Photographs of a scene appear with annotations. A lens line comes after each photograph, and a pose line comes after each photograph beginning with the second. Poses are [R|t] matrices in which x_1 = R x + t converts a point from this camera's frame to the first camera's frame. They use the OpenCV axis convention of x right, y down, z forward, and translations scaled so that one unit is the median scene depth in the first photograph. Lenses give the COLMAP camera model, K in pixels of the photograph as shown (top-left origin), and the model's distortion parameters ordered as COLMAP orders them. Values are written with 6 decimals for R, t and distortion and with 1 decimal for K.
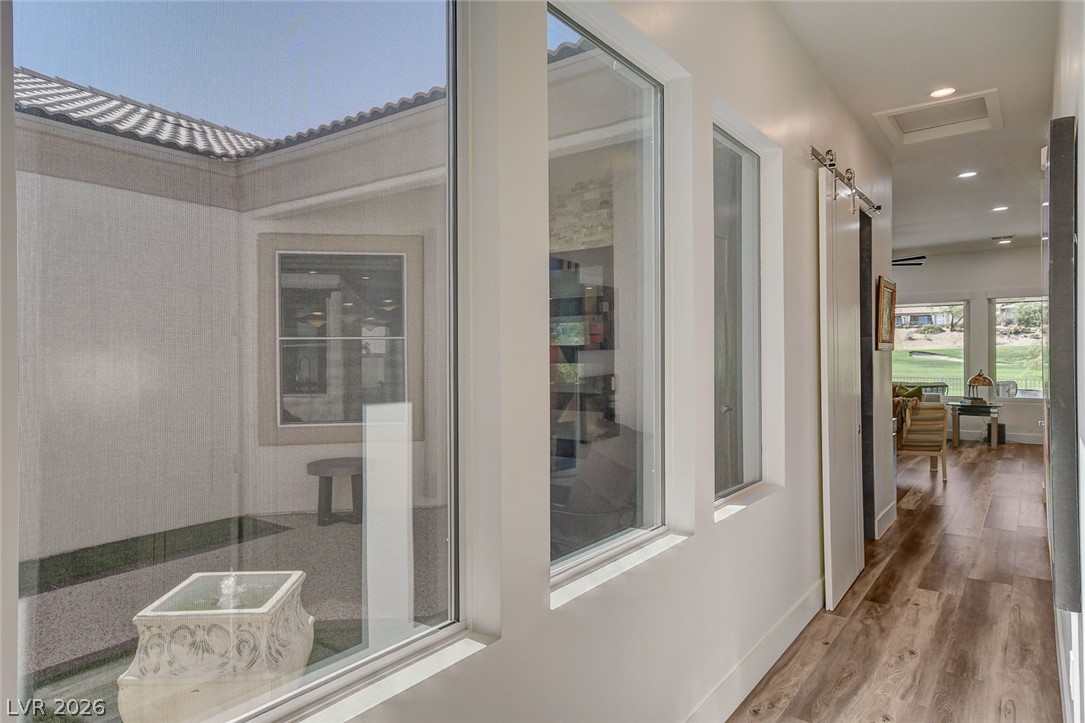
lens RADIAL K [[660.6, 0, 544.2], [0, 660.6, 353.1], [0, 0, 1]] dist [0.024634, 0.001279]
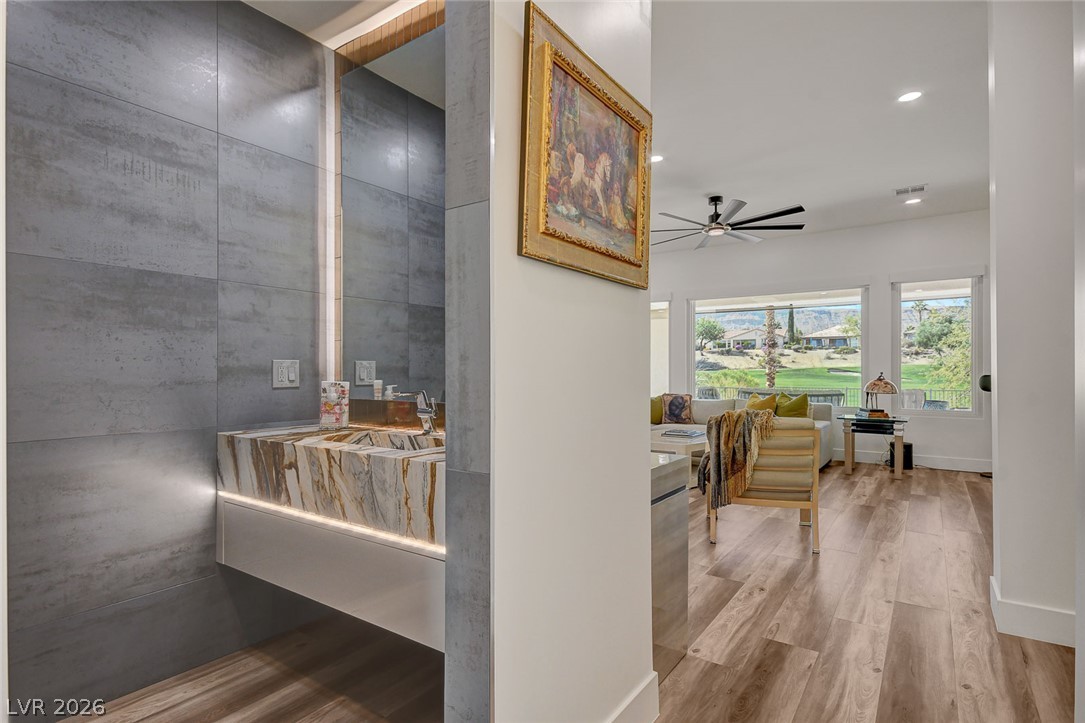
lens RADIAL K [[545.0, 0, 548.1], [0, 545.0, 370.3], [0, 0, 1]] dist [0.014176, -0.003213]
pose [[0.999733, 0.001003, 0.023075, 0.449211], [-0.000954, 0.999997, -0.002148, 0.041517], [-0.023077, 0.002125, 0.999731, 0.666109]]
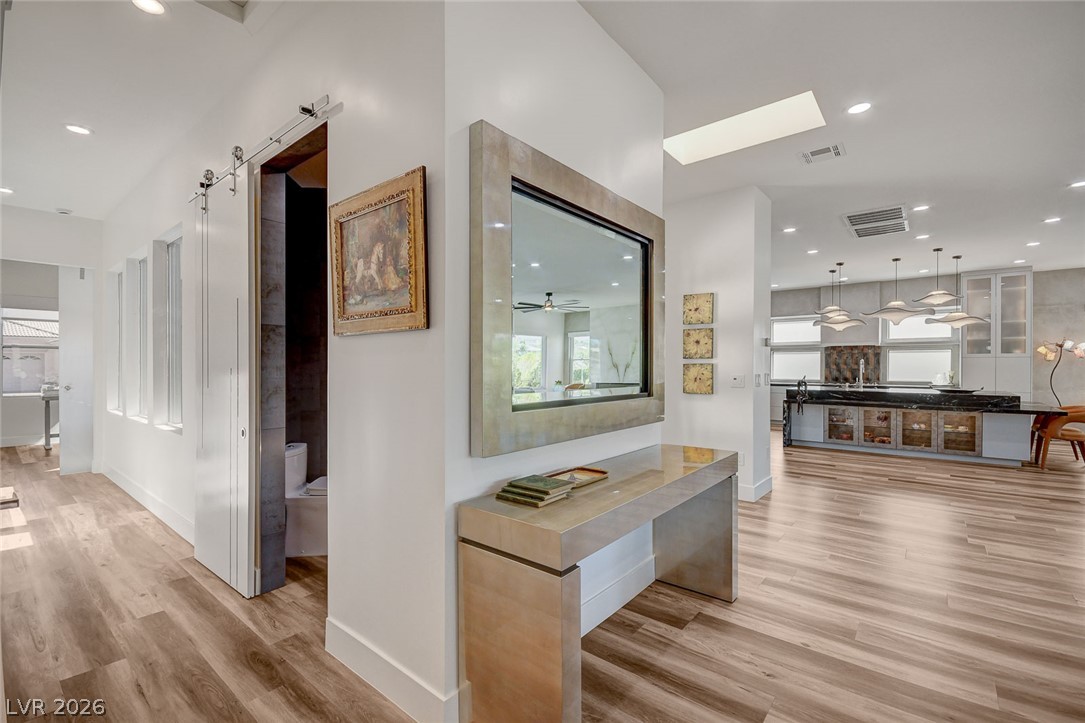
lens RADIAL K [[472.9, 0, 541.4], [0, 472.9, 371.1], [0, 0, 1]] dist [0.018414, -0.012010]
pose [[-0.055231, 0.011954, -0.998402, 0.796196], [-0.001142, 0.999927, 0.012035, 0.018567], [0.998473, 0.001805, -0.055214, 1.055069]]
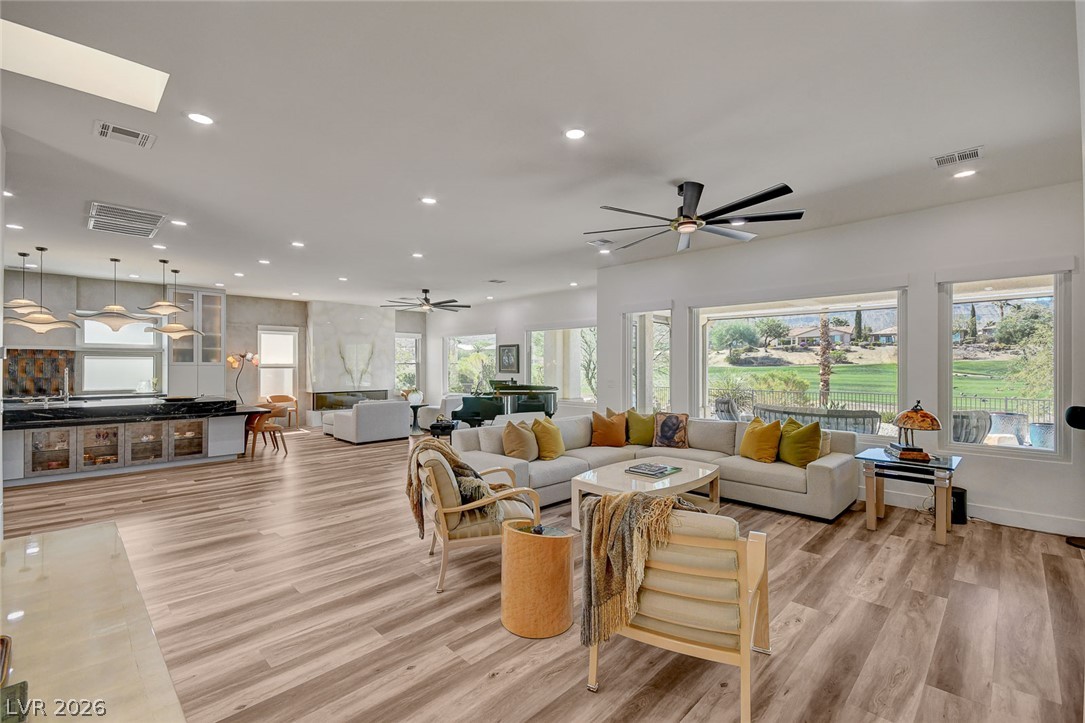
lens RADIAL K [[472.9, 0, 540.3], [0, 472.9, 365.6], [0, 0, 1]] dist [0.018414, -0.012010]
pose [[0.988618, 0.001517, -0.150438, 0.672159], [-0.001591, 0.999999, -0.000373, -0.008061], [0.150437, 0.000608, 0.988619, 0.930590]]
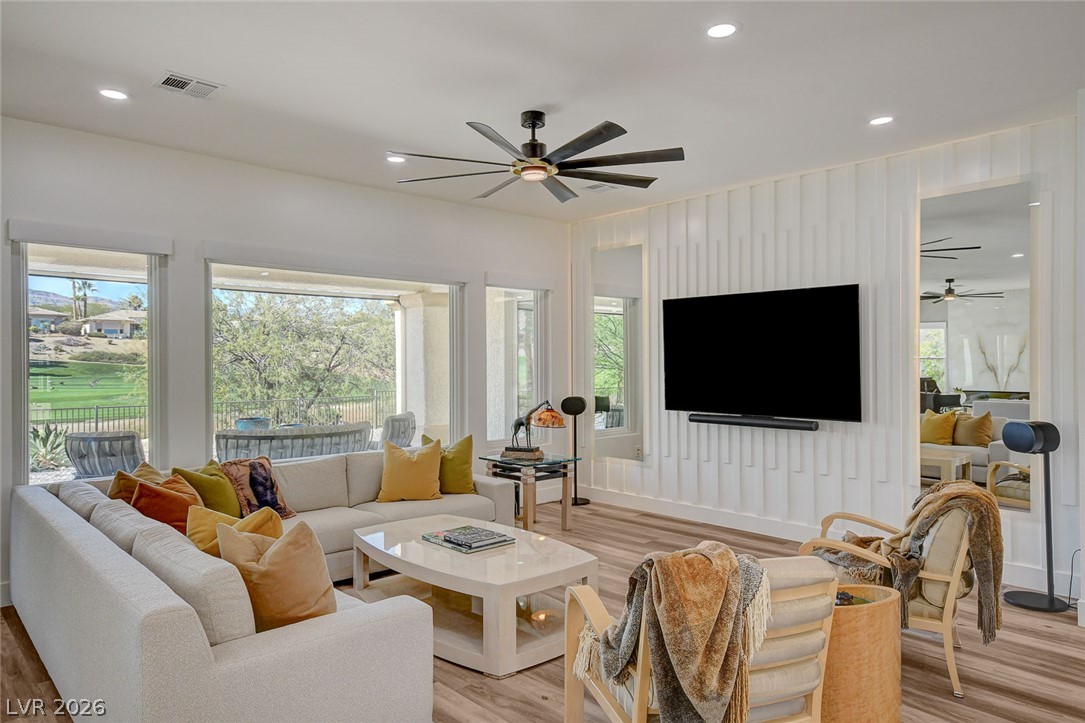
lens RADIAL K [[697.3, 0, 543.8], [0, 697.3, 365.1], [0, 0, 1]] dist [0.006074, -0.001995]
pose [[0.190129, -0.004217, 0.981750, 0.056322], [0.001375, 0.999991, 0.004029, -0.016388], [-0.981758, 0.000584, 0.190133, 1.519730]]
